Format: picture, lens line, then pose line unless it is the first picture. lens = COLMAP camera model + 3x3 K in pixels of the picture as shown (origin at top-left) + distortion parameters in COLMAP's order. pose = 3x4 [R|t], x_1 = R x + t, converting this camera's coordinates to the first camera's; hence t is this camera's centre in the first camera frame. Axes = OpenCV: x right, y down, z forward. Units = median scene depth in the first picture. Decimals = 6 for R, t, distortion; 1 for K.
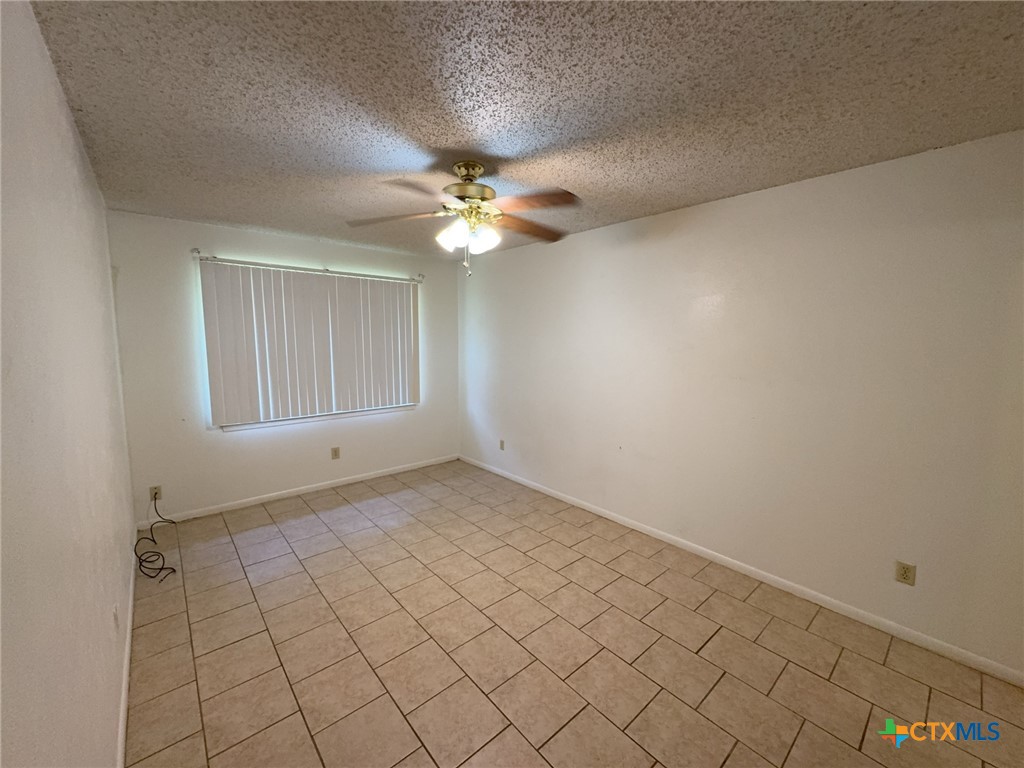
lens RADIAL K [[409.3, 0, 509.6], [0, 409.3, 384.9], [0, 0, 1]] dist [0.000657, 0.000441]
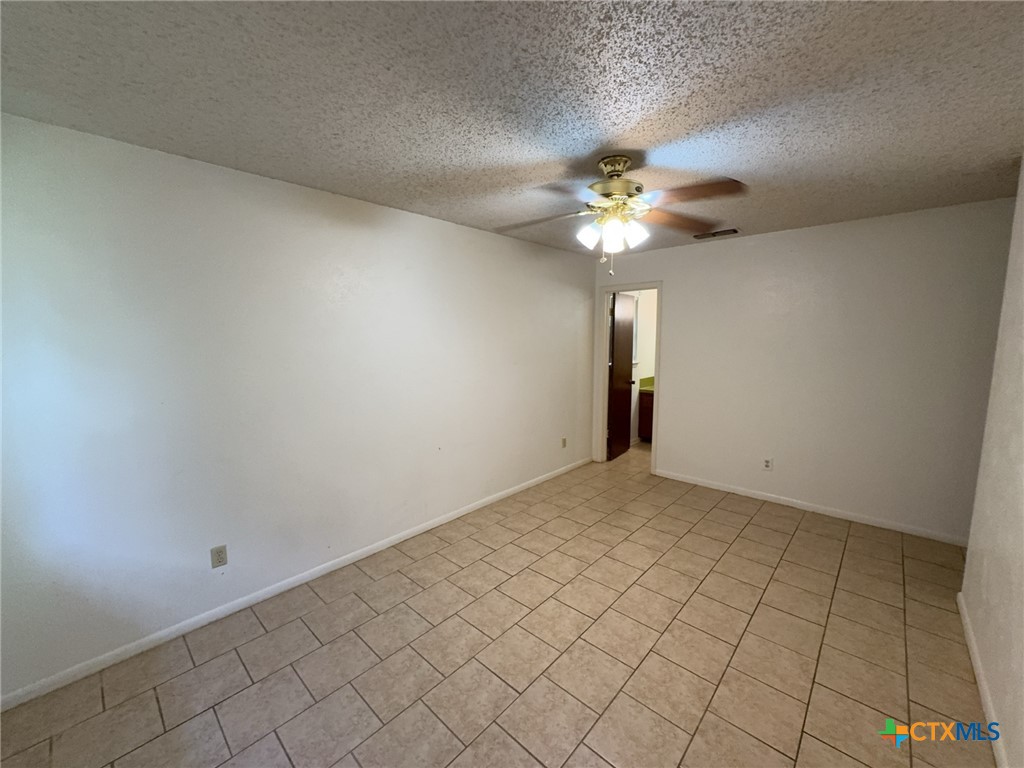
lens RADIAL K [[409.3, 0, 515.7], [0, 409.3, 382.6], [0, 0, 1]] dist [0.000657, 0.000441]
pose [[-0.111971, -0.122634, 0.986115, -1.003217], [0.118491, 0.983628, 0.135779, -0.164005], [-0.986622, 0.132049, -0.095606, 1.276694]]
